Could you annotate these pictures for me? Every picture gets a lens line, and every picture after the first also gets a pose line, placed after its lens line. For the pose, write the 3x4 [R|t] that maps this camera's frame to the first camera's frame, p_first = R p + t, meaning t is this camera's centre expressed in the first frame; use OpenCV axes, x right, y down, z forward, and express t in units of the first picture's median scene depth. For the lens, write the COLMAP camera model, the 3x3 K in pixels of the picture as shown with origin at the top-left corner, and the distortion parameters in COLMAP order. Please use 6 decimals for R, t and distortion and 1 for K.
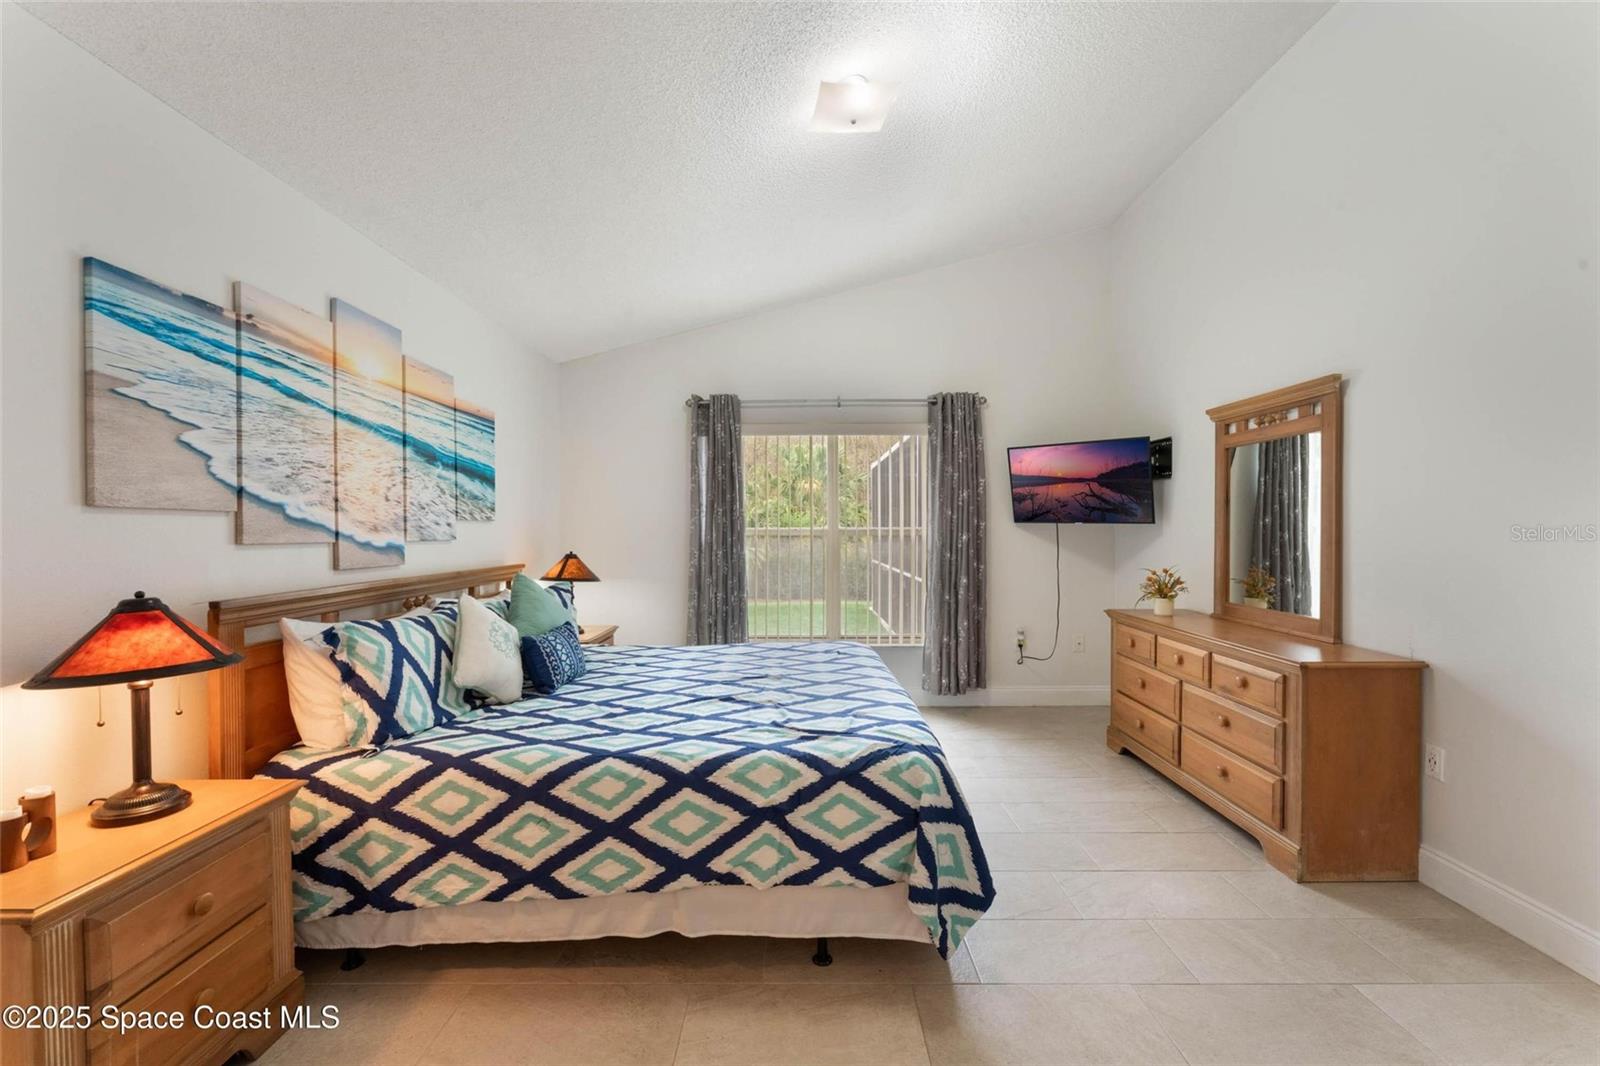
lens RADIAL K [[663.0, 0, 800.0], [0, 663.0, 533.0], [0, 0, 1]] dist [-0.002324, -0.000445]
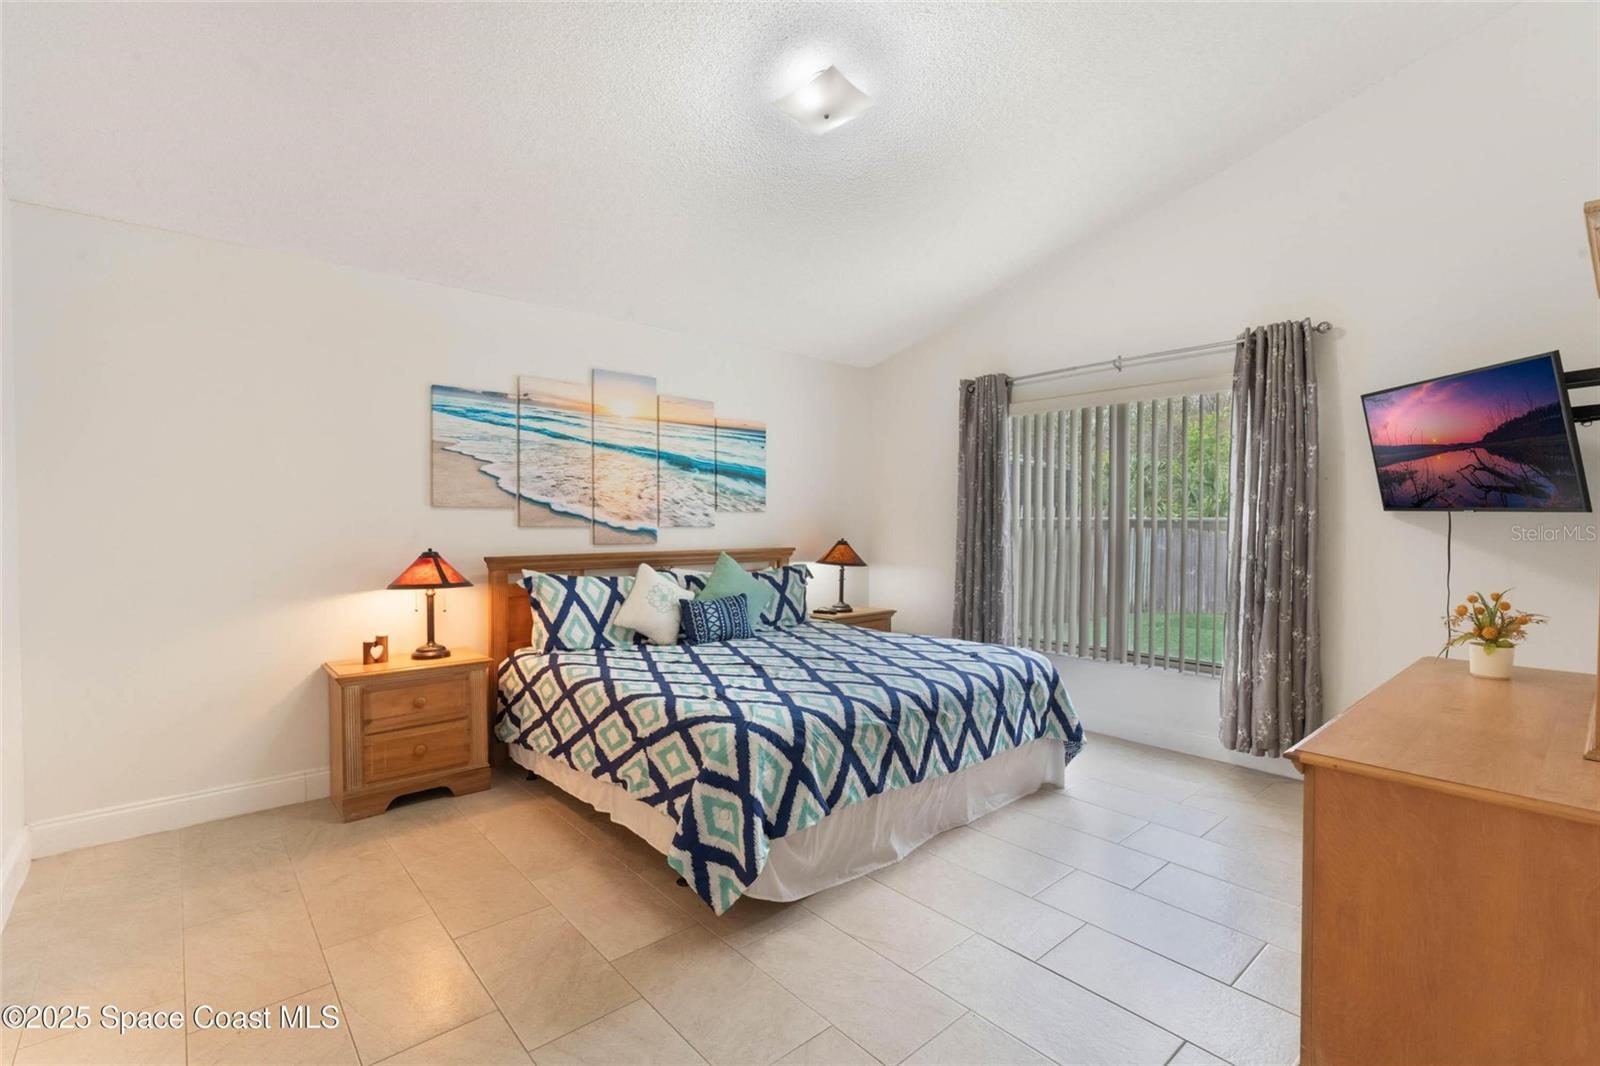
lens RADIAL K [[717.3, 0, 800.0], [0, 717.3, 533.0], [0, 0, 1]] dist [0.000158, 0.000007]
pose [[0.667041, 0.018403, -0.744793, 0.961610], [-0.007774, 0.999812, 0.017742, -0.004556], [0.744980, -0.006045, 0.667059, 0.256798]]
